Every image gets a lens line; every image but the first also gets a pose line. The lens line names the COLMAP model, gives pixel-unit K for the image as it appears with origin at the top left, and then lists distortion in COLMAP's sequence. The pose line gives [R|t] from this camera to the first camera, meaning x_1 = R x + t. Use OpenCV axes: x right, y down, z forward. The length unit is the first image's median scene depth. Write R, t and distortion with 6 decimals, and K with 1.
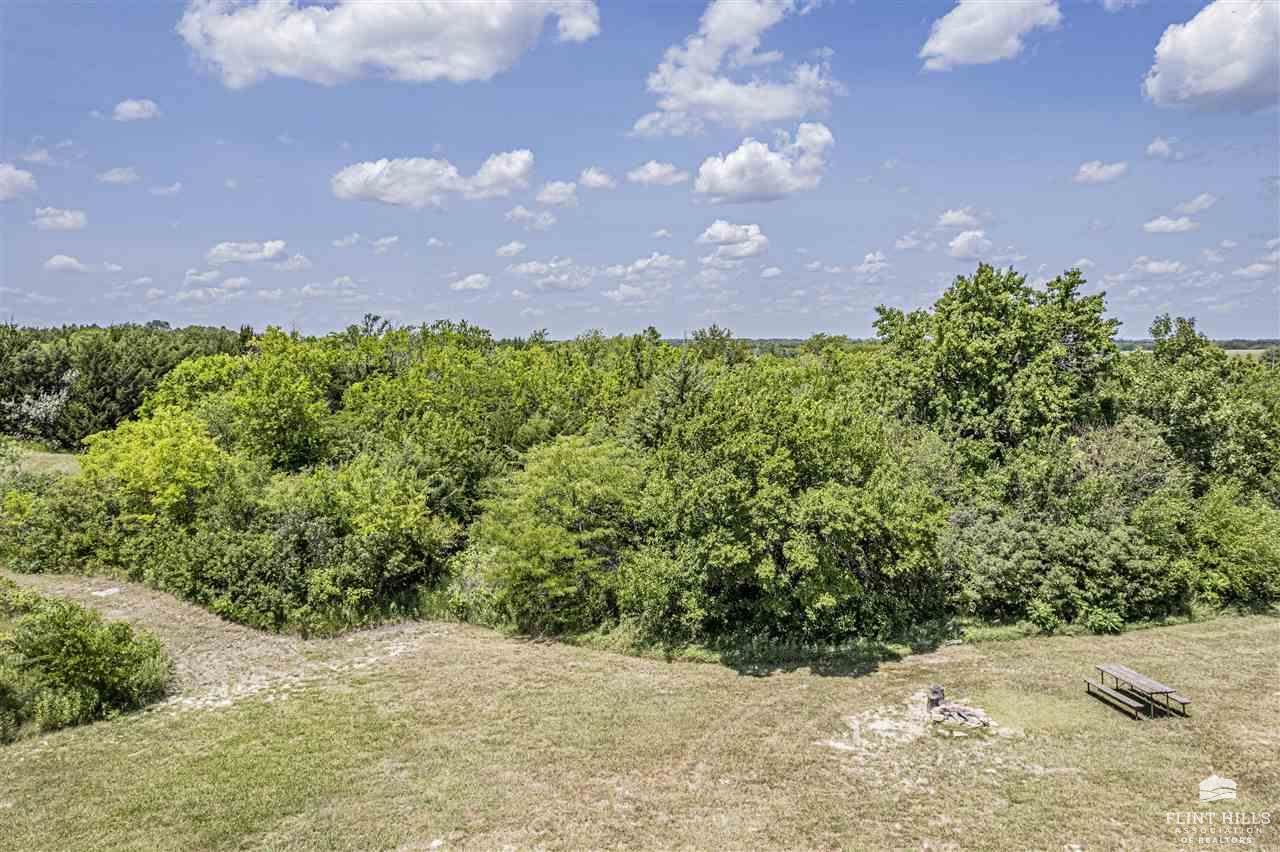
lens RADIAL K [[794.9, 0, 643.7], [0, 794.9, 366.5], [0, 0, 1]] dist [-0.123603, 0.091746]
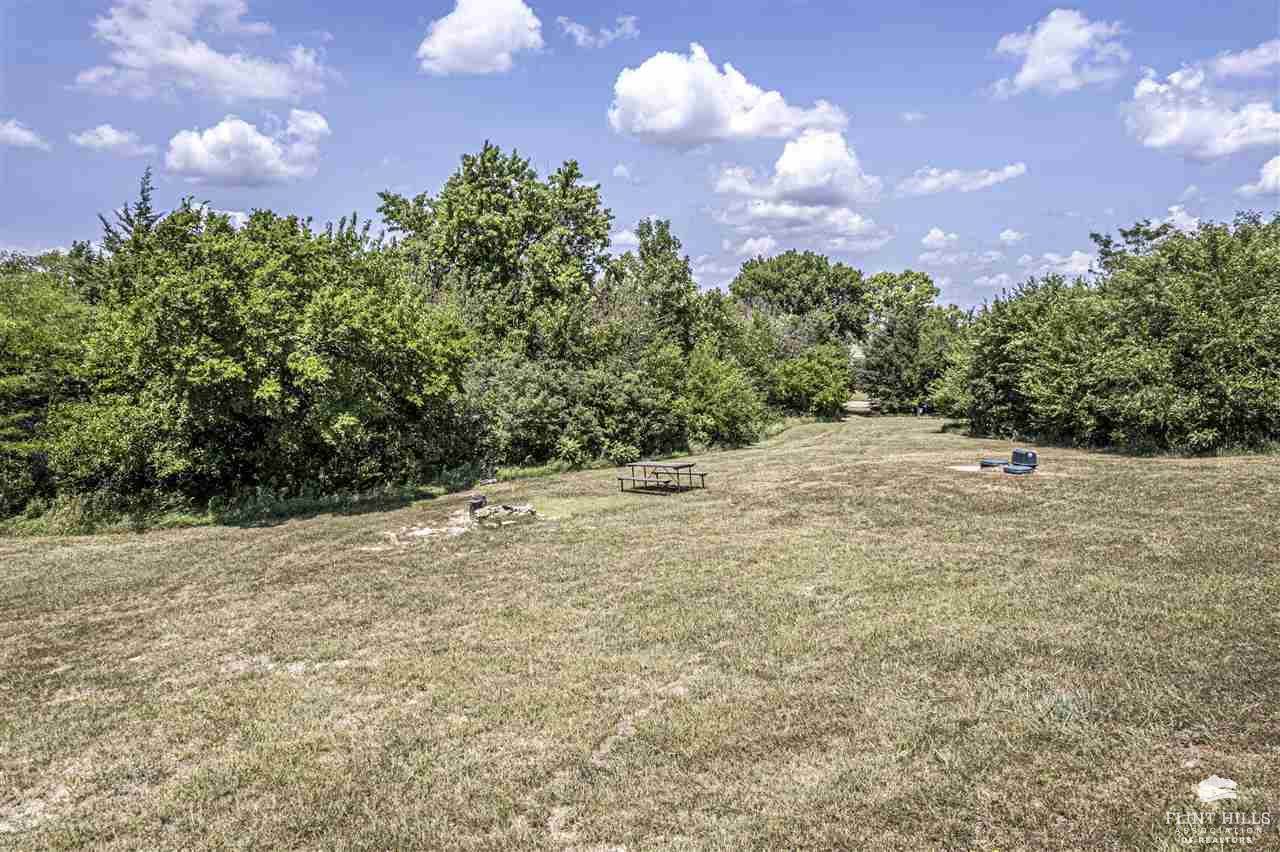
lens RADIAL K [[794.9, 0, 643.7], [0, 794.9, 366.5], [0, 0, 1]] dist [-0.123603, 0.091746]
pose [[0.817432, -0.041009, 0.574563, 0.011921], [0.060793, 0.998034, -0.015258, 0.228468], [-0.572808, 0.047402, 0.818318, 0.100039]]
